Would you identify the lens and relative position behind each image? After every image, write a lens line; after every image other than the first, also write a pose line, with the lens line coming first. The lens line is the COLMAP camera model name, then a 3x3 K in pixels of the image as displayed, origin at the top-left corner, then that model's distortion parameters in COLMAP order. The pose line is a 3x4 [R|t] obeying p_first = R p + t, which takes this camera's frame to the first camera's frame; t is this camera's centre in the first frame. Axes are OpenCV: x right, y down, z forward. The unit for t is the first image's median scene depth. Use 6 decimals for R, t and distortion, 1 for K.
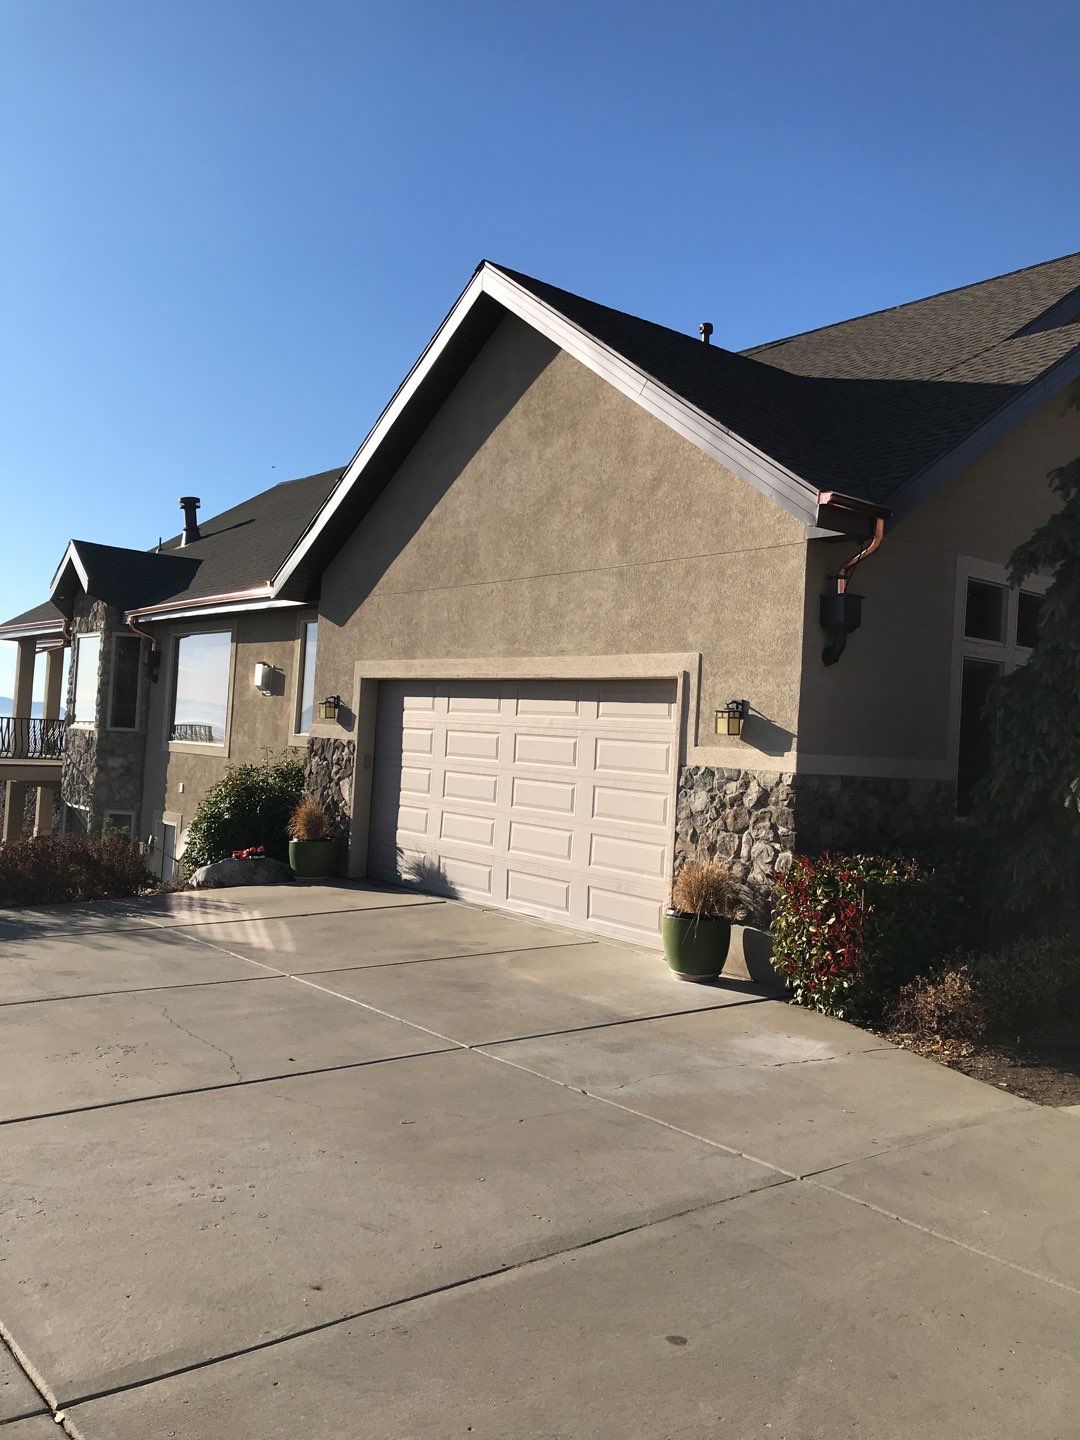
lens RADIAL K [[1145.7, 0, 540.0], [0, 1145.7, 720.0], [0, 0, 1]] dist [0.091282, -0.142537]
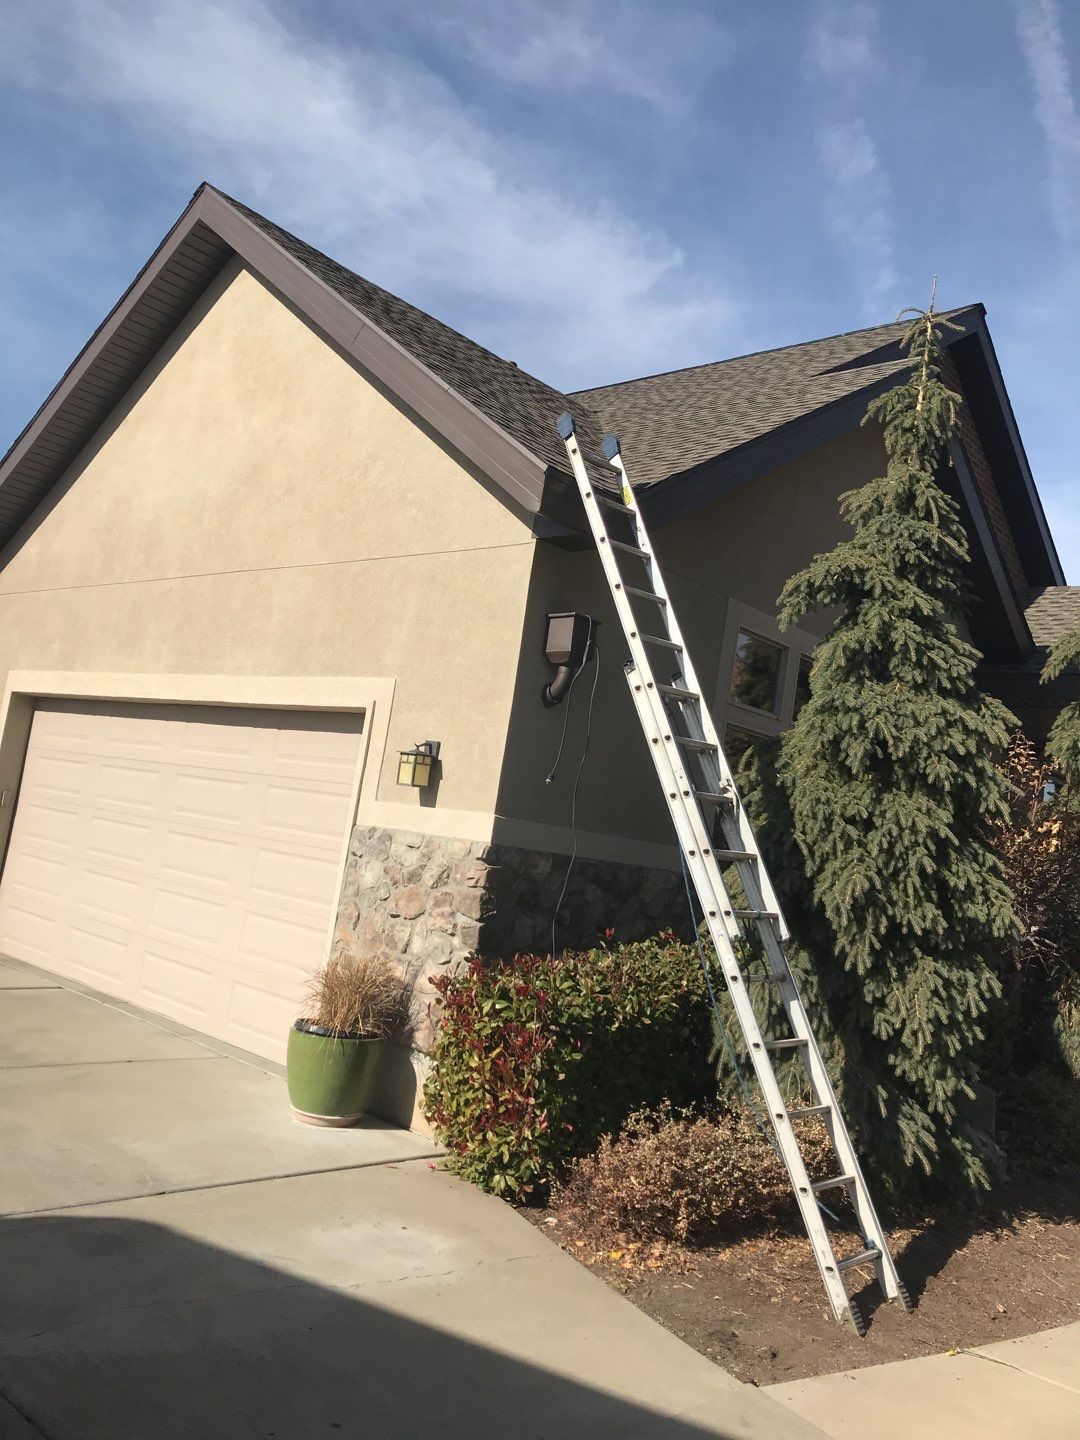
lens RADIAL K [[1150.5, 0, 540.0], [0, 1150.5, 720.0], [0, 0, 1]] dist [0.055557, -0.089525]
pose [[0.985396, 0.104138, 0.134719, 0.138836], [-0.092395, 0.991585, -0.090675, 0.030153], [-0.143028, 0.076904, 0.986726, 0.247530]]
